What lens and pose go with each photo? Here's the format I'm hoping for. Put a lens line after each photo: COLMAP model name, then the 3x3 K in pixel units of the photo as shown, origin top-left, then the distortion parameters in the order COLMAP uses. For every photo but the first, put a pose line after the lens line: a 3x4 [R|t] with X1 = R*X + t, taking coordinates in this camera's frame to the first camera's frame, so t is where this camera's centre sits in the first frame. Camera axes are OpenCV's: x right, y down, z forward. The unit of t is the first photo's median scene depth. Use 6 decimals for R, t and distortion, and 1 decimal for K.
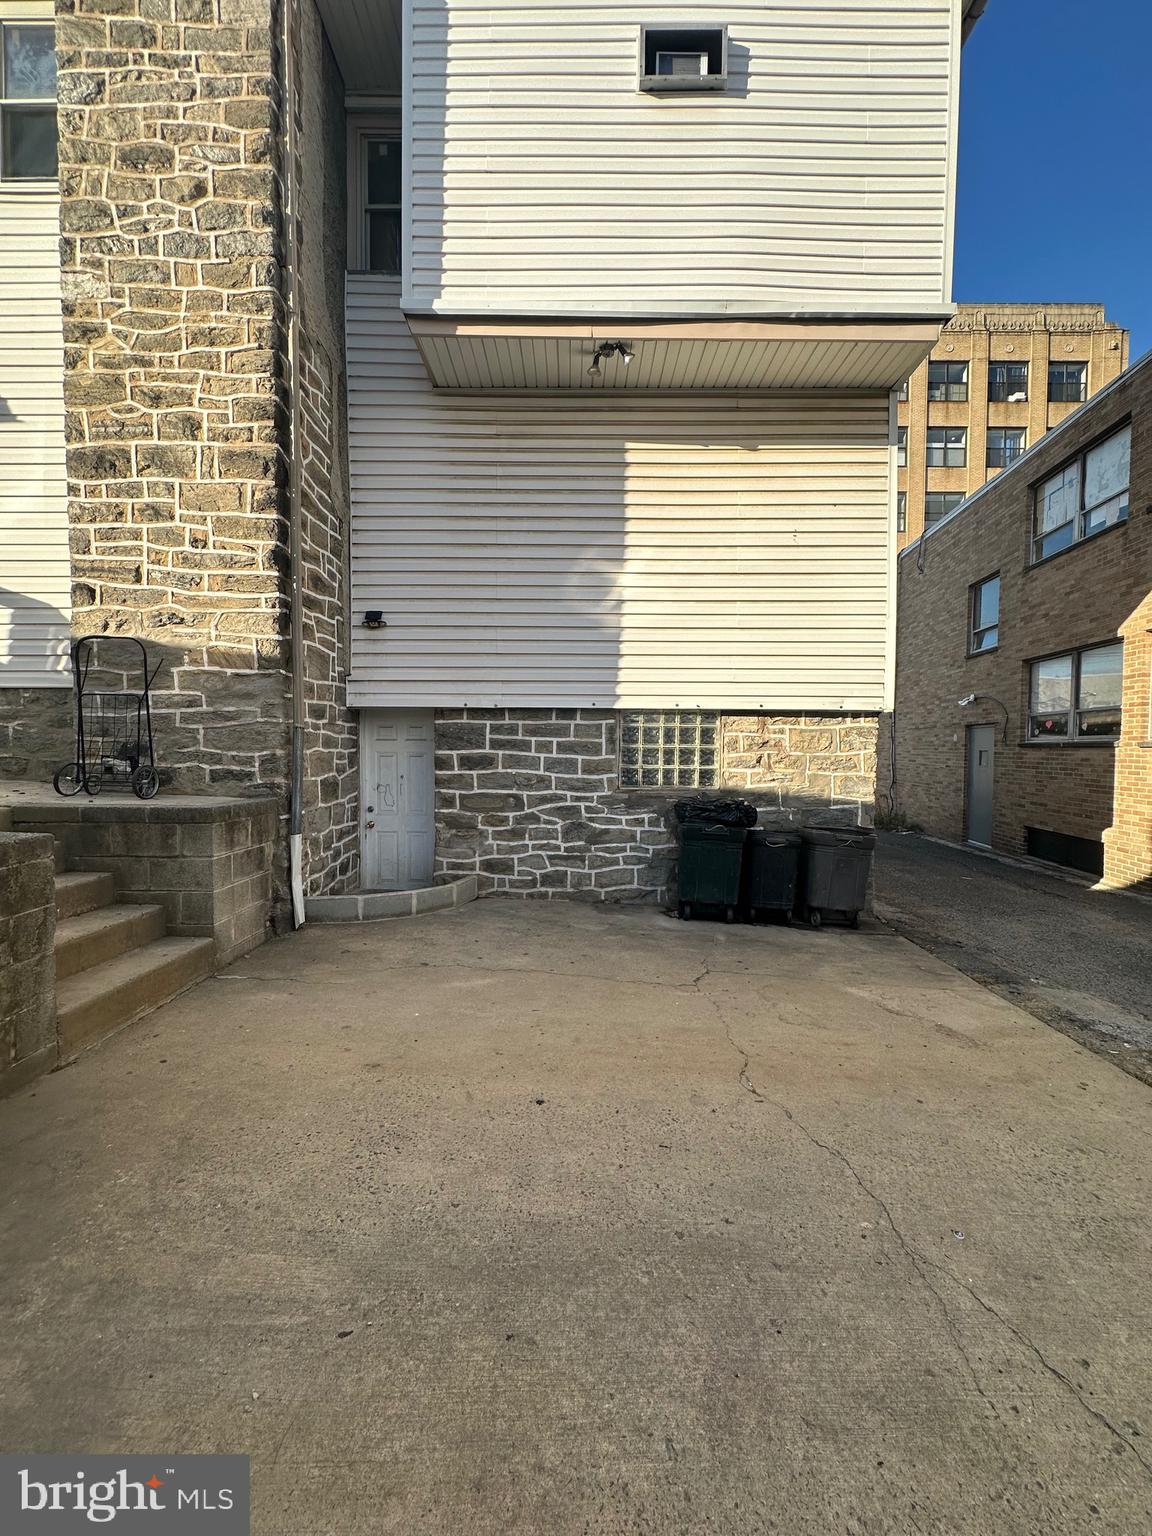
lens RADIAL K [[613.8, 0, 576.2], [0, 613.8, 768.0], [0, 0, 1]] dist [-0.001219, 0.000298]
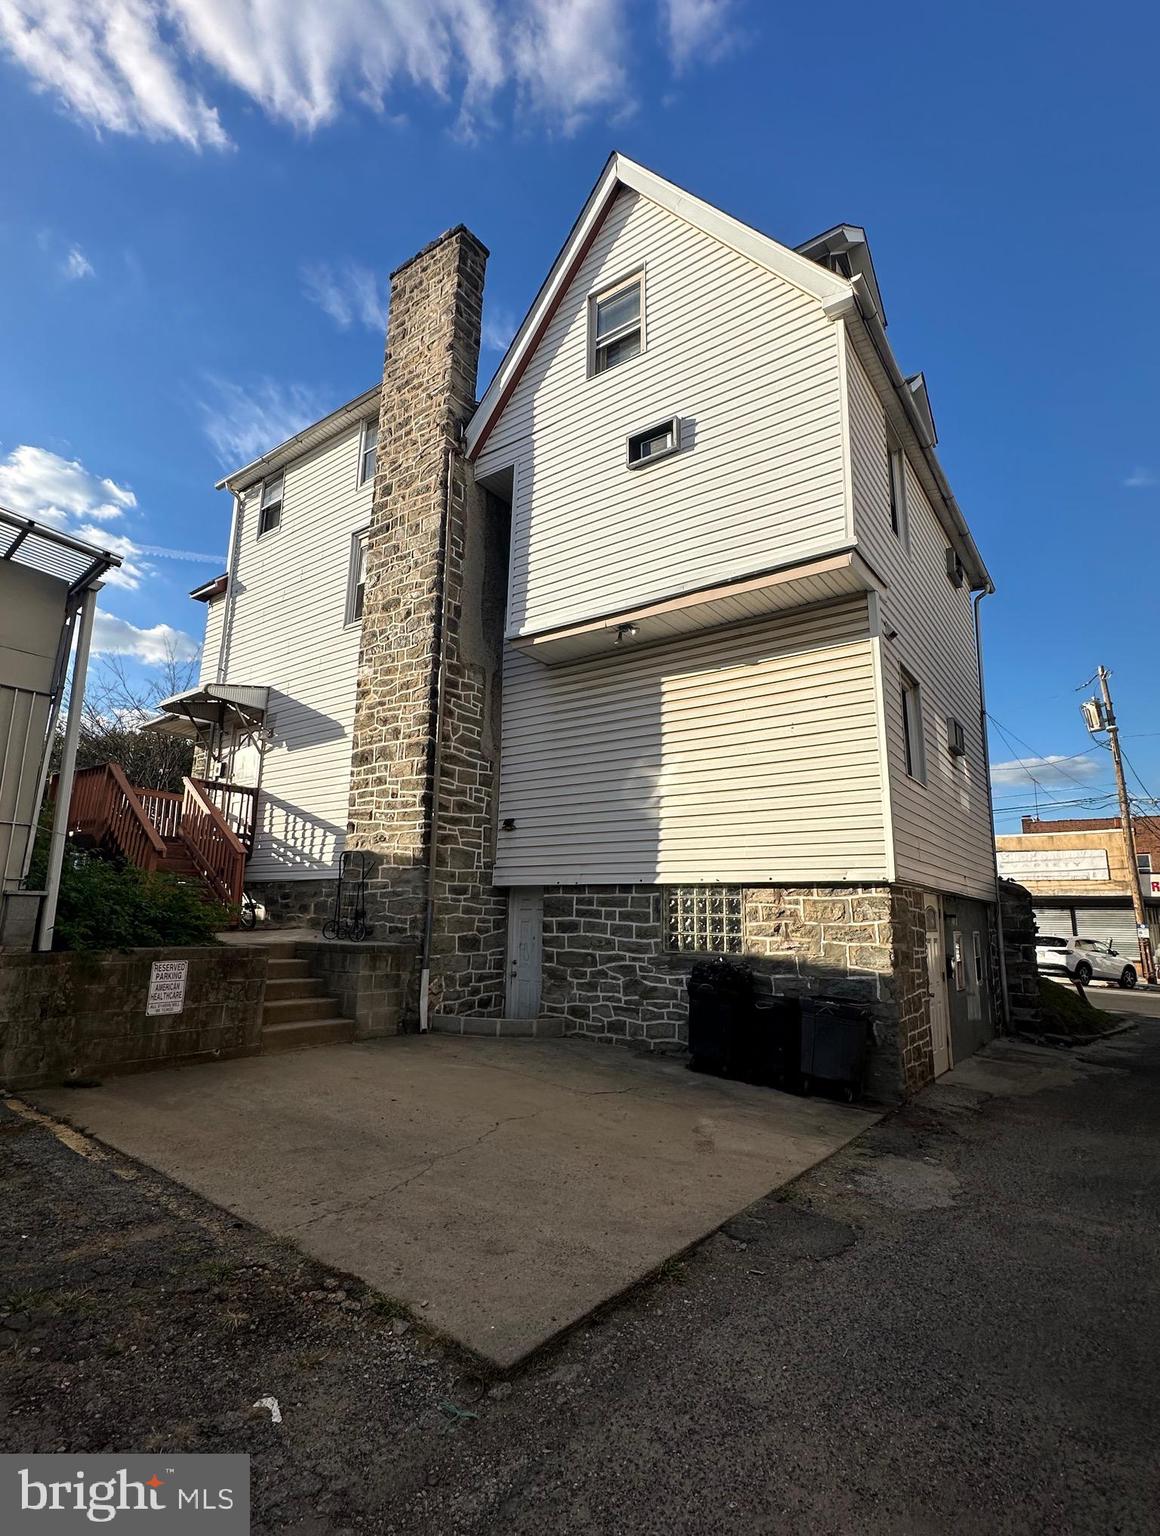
lens RADIAL K [[748.8, 0, 579.6], [0, 748.8, 769.8], [0, 0, 1]] dist [-0.000655, -0.000232]
pose [[0.808151, -0.106402, -0.579284, 1.039825], [-0.034298, 0.973375, -0.226637, 0.032077], [0.587975, 0.203025, 0.782985, -0.380331]]
